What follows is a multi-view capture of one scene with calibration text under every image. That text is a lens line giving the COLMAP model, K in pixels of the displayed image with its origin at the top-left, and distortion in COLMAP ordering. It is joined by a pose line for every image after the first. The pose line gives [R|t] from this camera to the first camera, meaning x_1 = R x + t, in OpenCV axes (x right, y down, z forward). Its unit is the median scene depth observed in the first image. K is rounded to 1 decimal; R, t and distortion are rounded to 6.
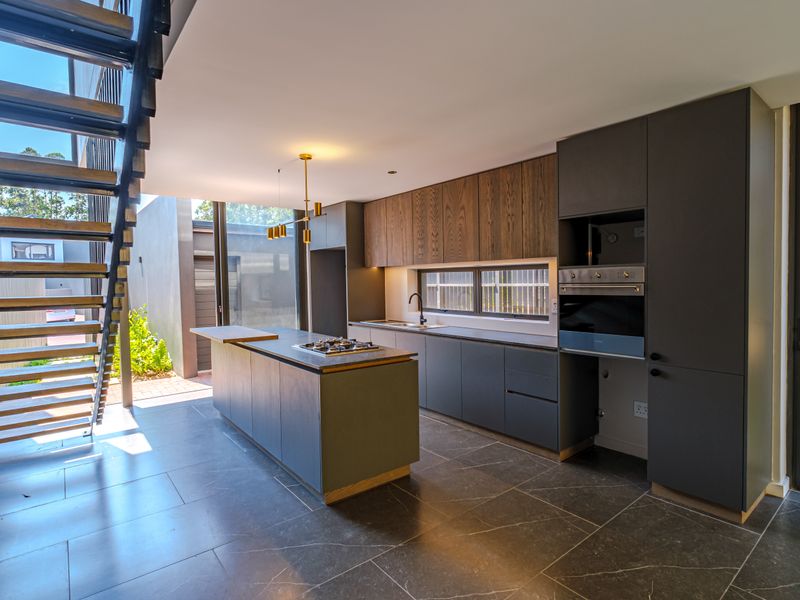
lens RADIAL K [[427.2, 0, 405.8], [0, 427.2, 297.3], [0, 0, 1]] dist [-0.004060, 0.000707]
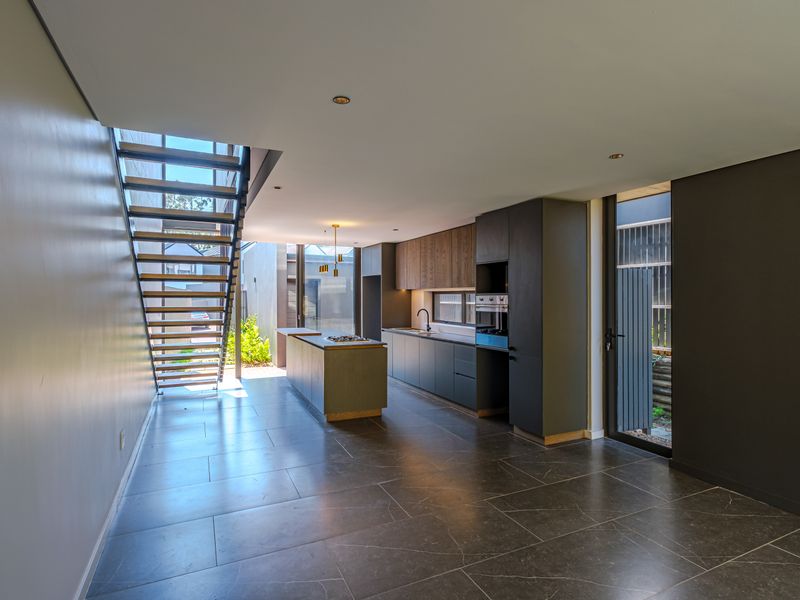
lens RADIAL K [[441.8, 0, 421.3], [0, 441.8, 296.4], [0, 0, 1]] dist [-0.001709, -0.000489]
pose [[0.977253, 0.012297, -0.211718, 0.350045], [-0.020558, 0.999109, -0.036861, 0.003393], [0.211076, 0.040375, 0.976635, -0.461193]]
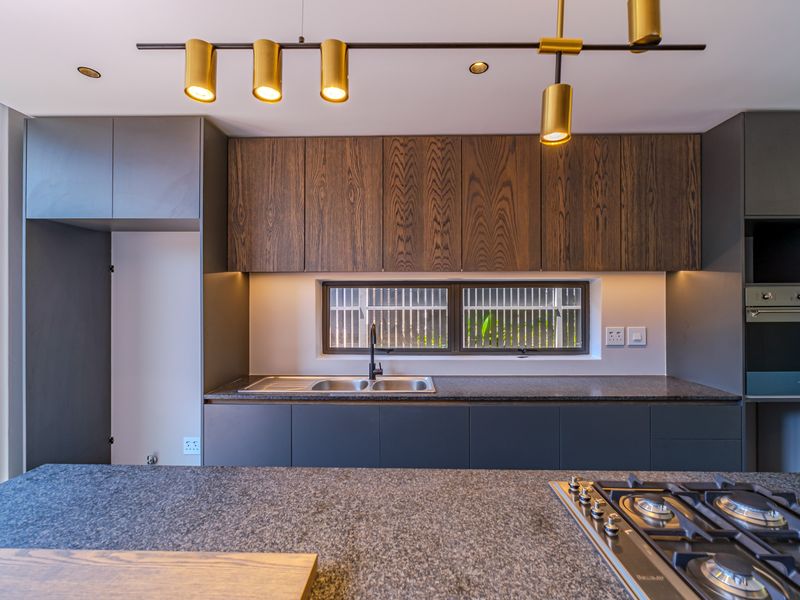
lens RADIAL K [[390.6, 0, 398.0], [0, 390.6, 297.8], [0, 0, 1]] dist [0.003573, -0.000986]
pose [[0.651932, 0.018326, 0.758056, -0.362322], [0.021353, 0.998868, -0.042511, -0.021880], [-0.757977, 0.043900, 0.650802, 0.696828]]
